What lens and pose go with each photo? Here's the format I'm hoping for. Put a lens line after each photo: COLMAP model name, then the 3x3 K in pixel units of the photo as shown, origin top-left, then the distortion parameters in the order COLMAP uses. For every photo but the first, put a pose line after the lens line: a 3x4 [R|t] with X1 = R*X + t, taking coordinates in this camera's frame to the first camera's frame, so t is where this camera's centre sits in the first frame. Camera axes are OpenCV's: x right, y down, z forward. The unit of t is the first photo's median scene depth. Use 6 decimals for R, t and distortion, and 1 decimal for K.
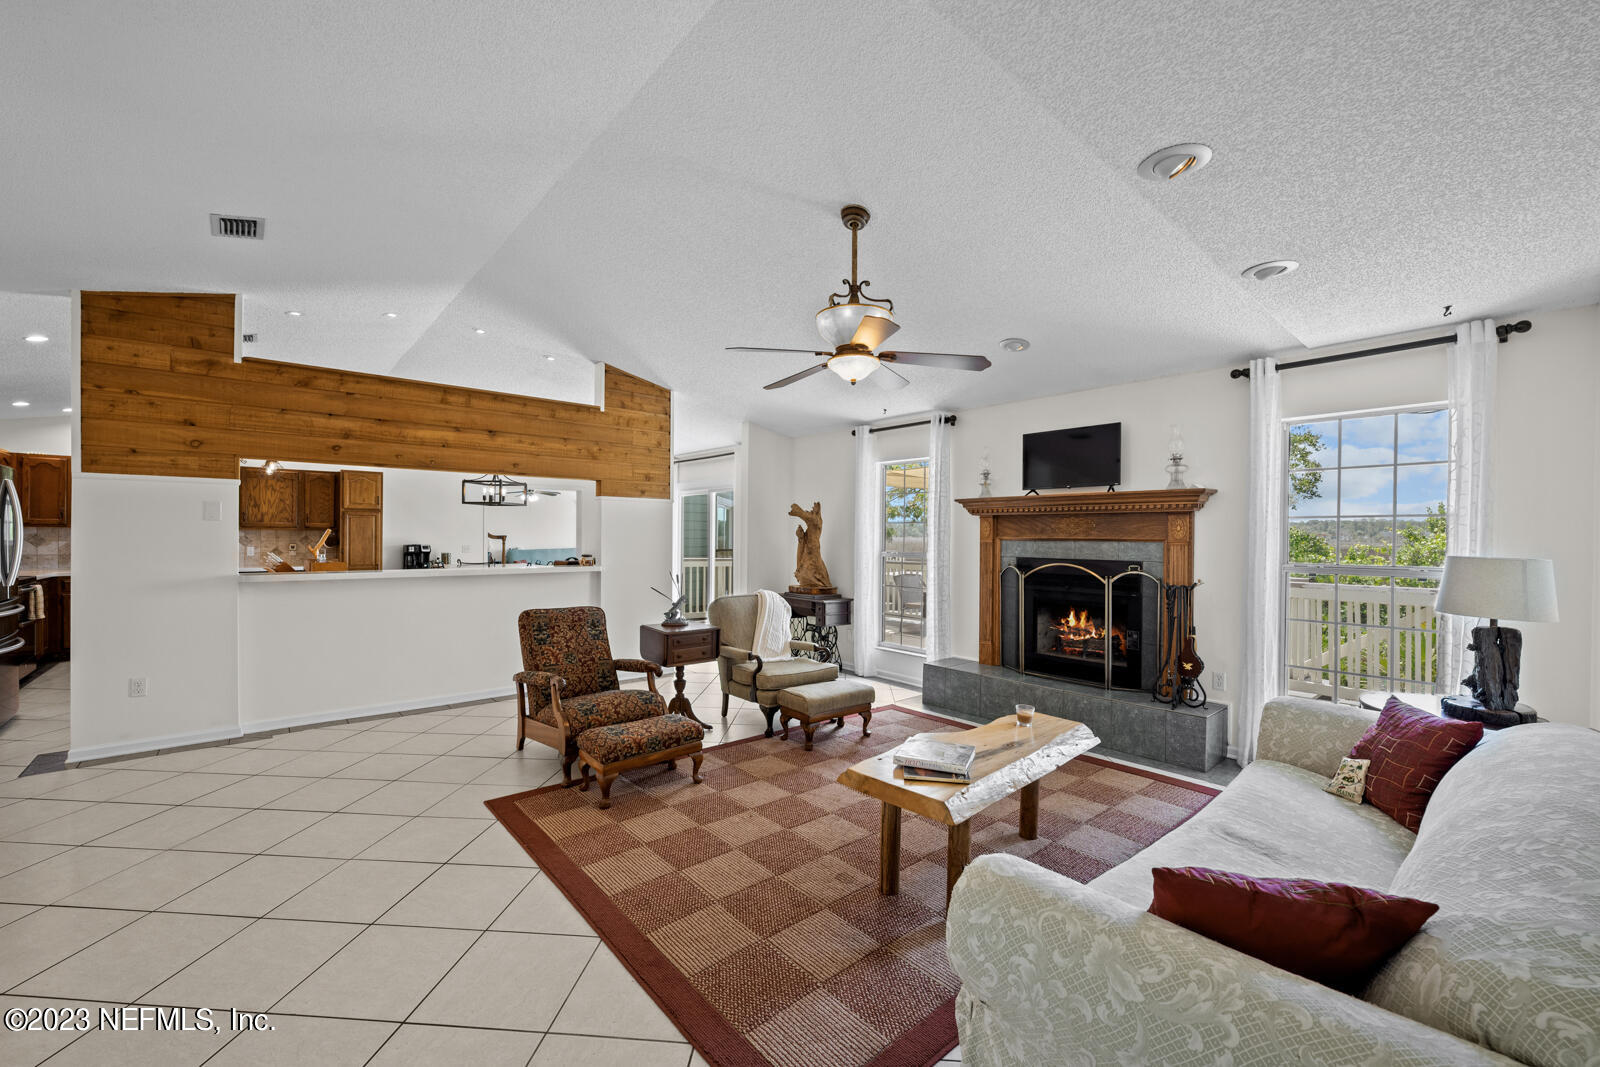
lens RADIAL K [[644.2, 0, 793.3], [0, 644.2, 526.6], [0, 0, 1]] dist [-0.007545, 0.000381]
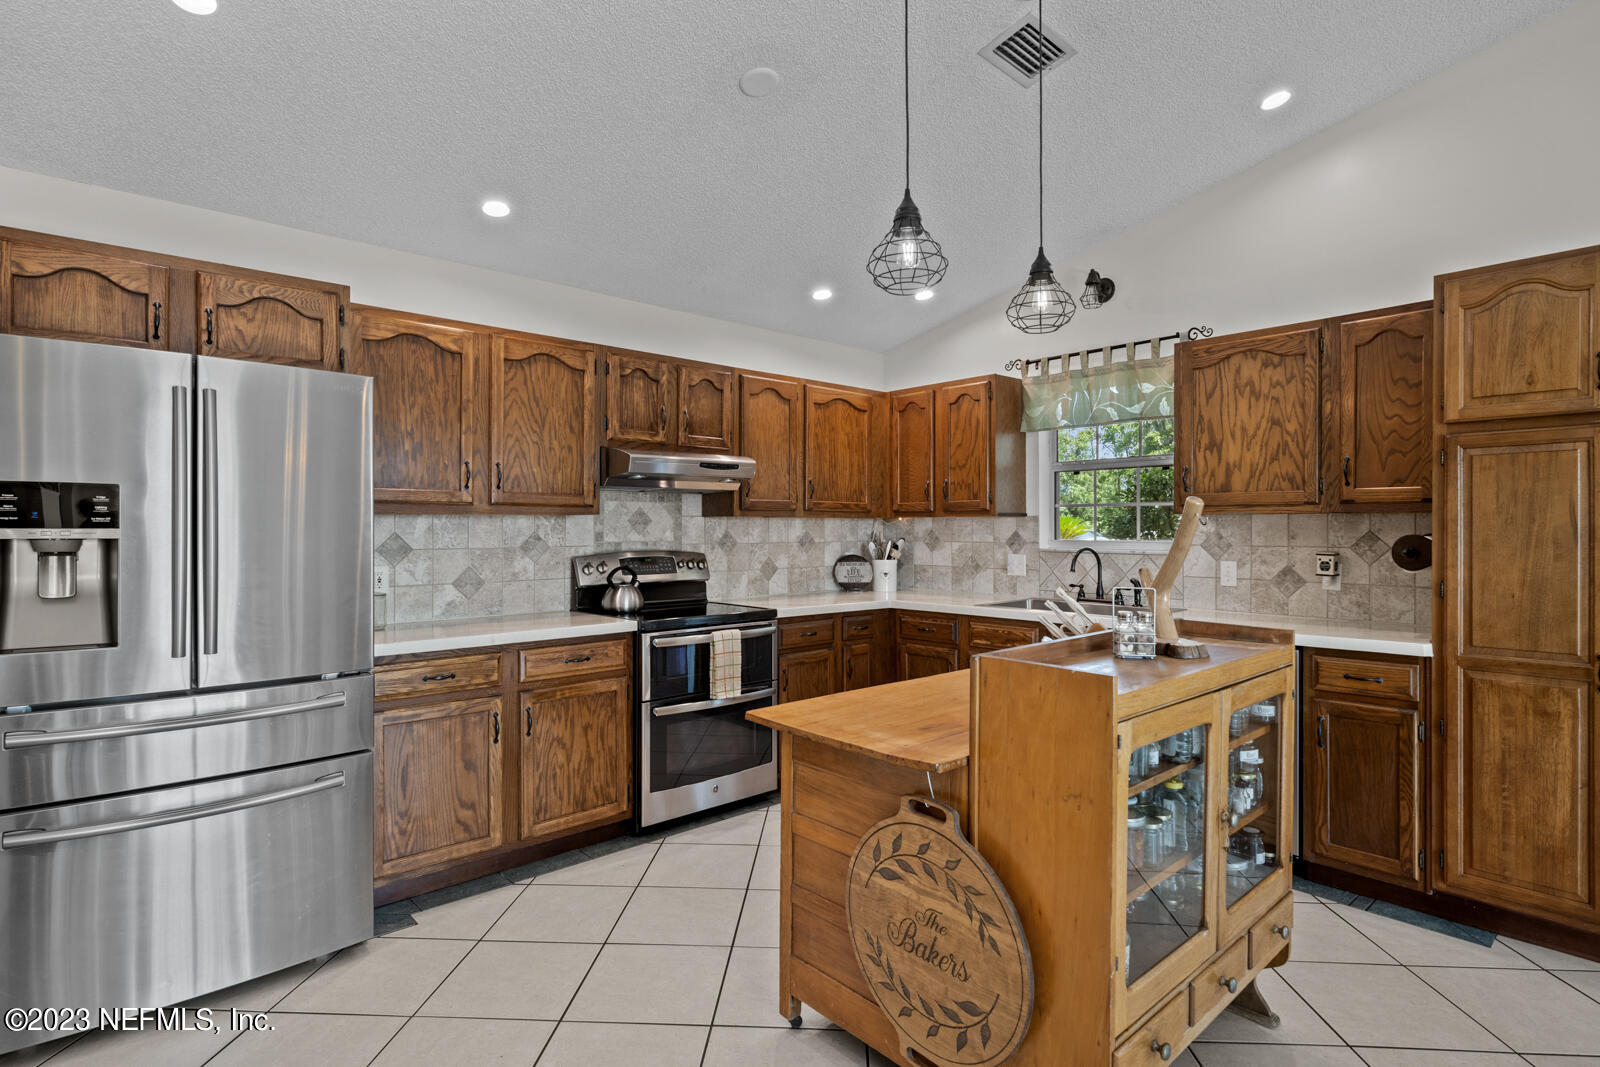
lens RADIAL K [[811.3, 0, 790.0], [0, 811.3, 529.9], [0, 0, 1]] dist [0.002223, 0.000045]
pose [[0.029007, -0.001844, -0.999578, -0.384335], [-0.003839, 0.999991, -0.001957, 0.015339], [0.999572, 0.003894, 0.029000, 0.730416]]
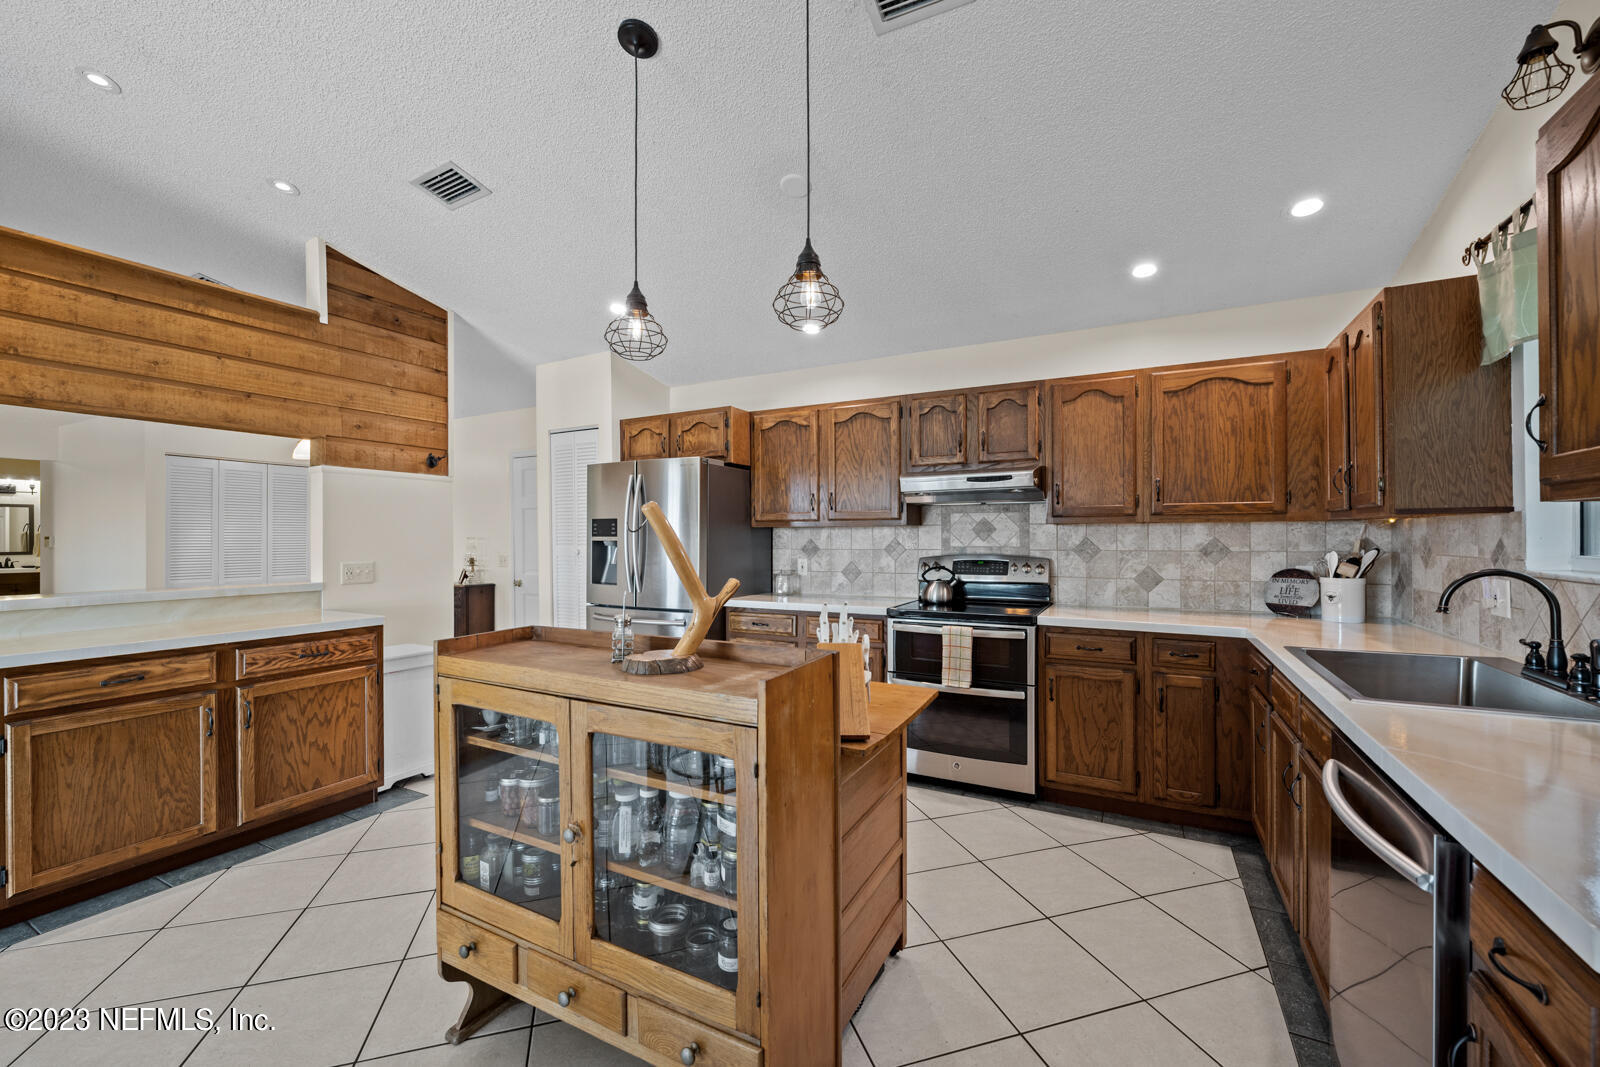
lens RADIAL K [[644.2, 0, 809.9], [0, 644.2, 537.1], [0, 0, 1]] dist [-0.007545, 0.000381]
pose [[-0.927110, -0.001071, -0.374788, -0.595366], [-0.002370, 0.999993, 0.003003, 0.013733], [0.374782, 0.003672, -0.927106, 1.038150]]
